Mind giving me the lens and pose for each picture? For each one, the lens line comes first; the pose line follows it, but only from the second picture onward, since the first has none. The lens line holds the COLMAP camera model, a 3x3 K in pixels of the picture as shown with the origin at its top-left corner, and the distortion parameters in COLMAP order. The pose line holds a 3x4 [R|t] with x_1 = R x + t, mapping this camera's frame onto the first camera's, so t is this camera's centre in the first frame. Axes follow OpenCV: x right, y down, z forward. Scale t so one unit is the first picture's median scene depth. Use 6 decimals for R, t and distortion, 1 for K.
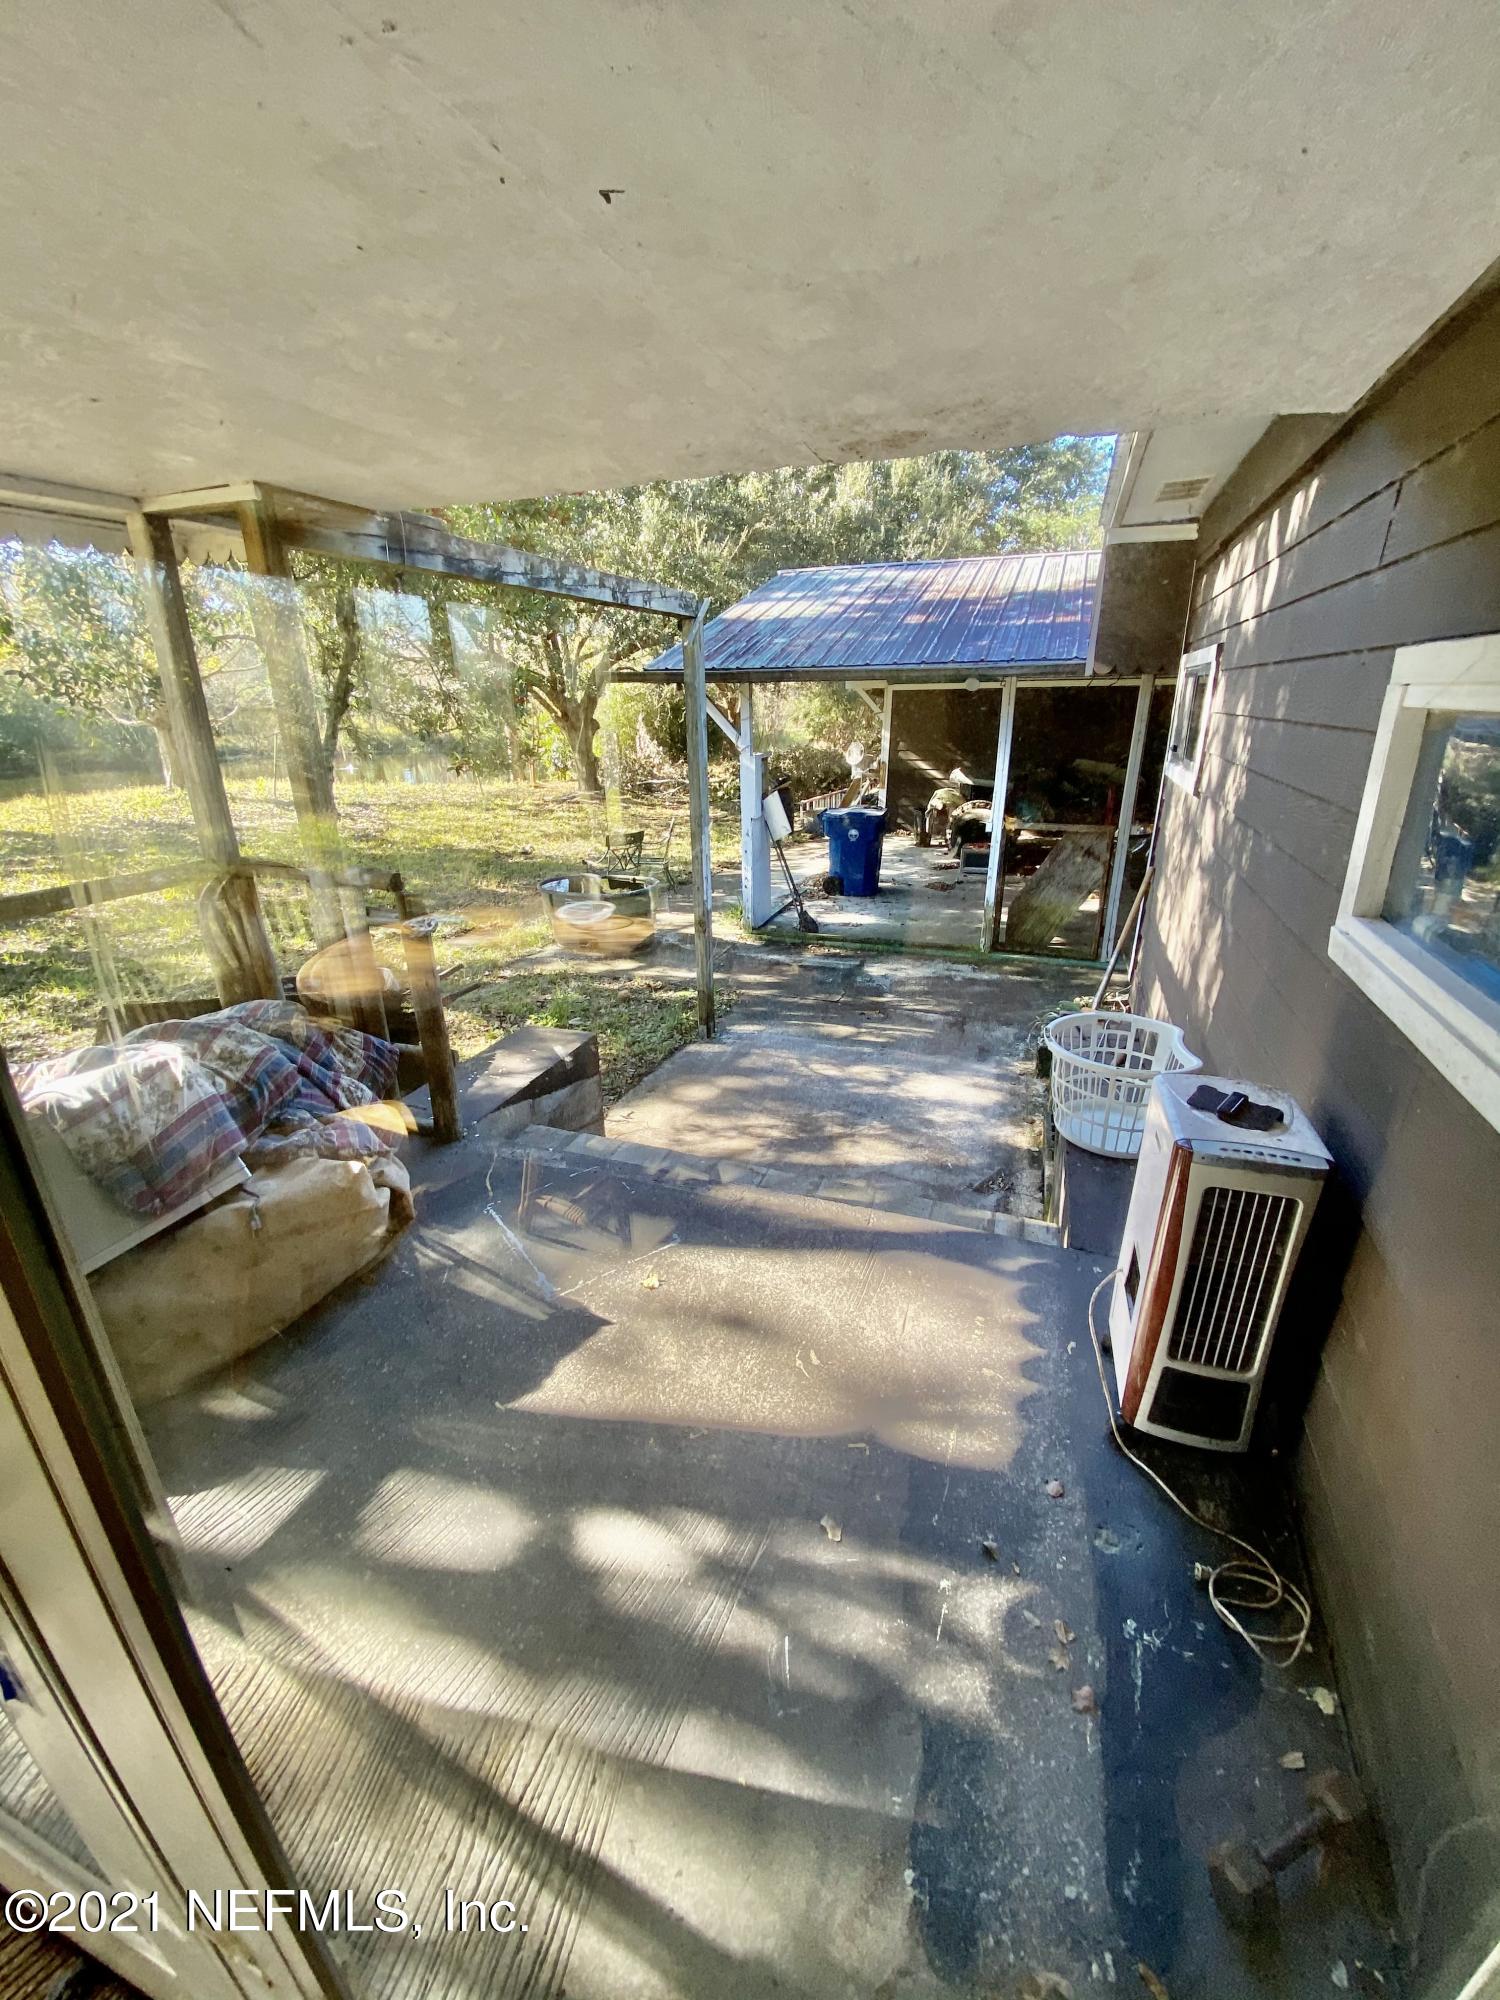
lens RADIAL K [[810.6, 0, 746.6], [0, 810.6, 1014.3], [0, 0, 1]] dist [-0.002556, -0.003024]
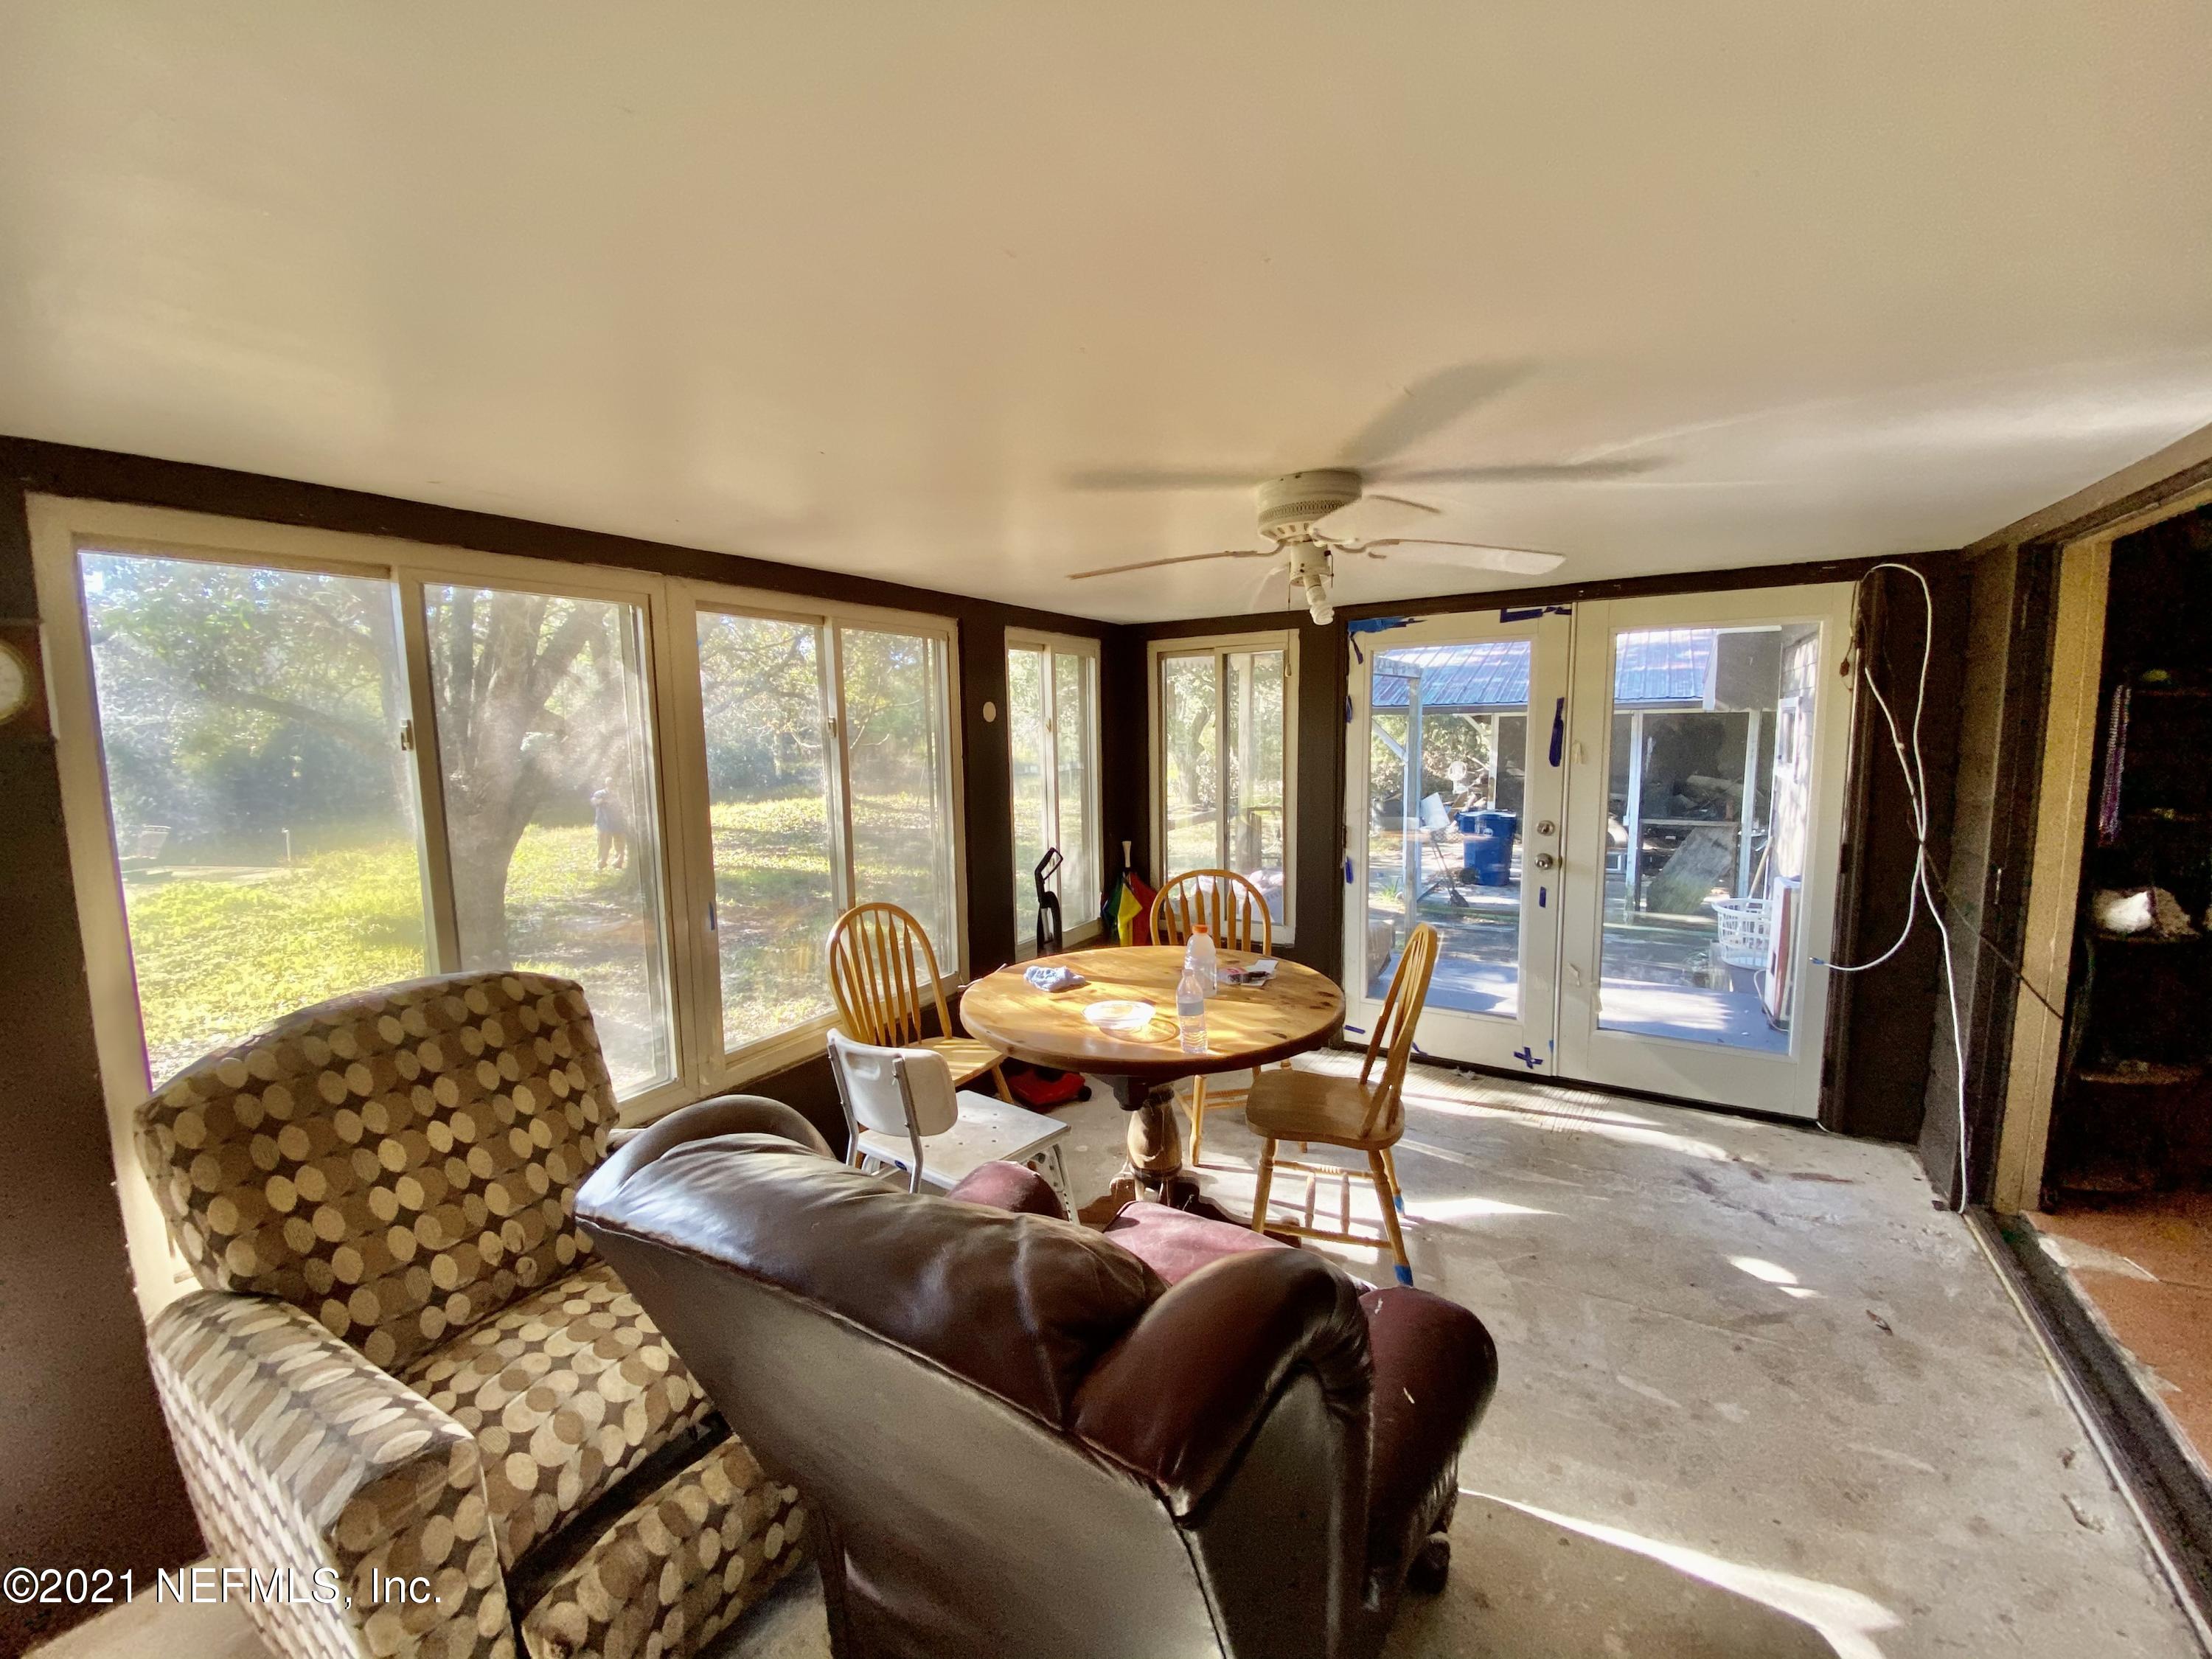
lens RADIAL K [[896.6, 0, 1087.2], [0, 896.6, 837.6], [0, 0, 1]] dist [-0.002556, -0.003024]
pose [[0.978001, 0.018544, -0.207775, -0.218965], [-0.068158, 0.969780, -0.234266, 0.168532], [0.197152, 0.243273, 0.949710, -0.455598]]
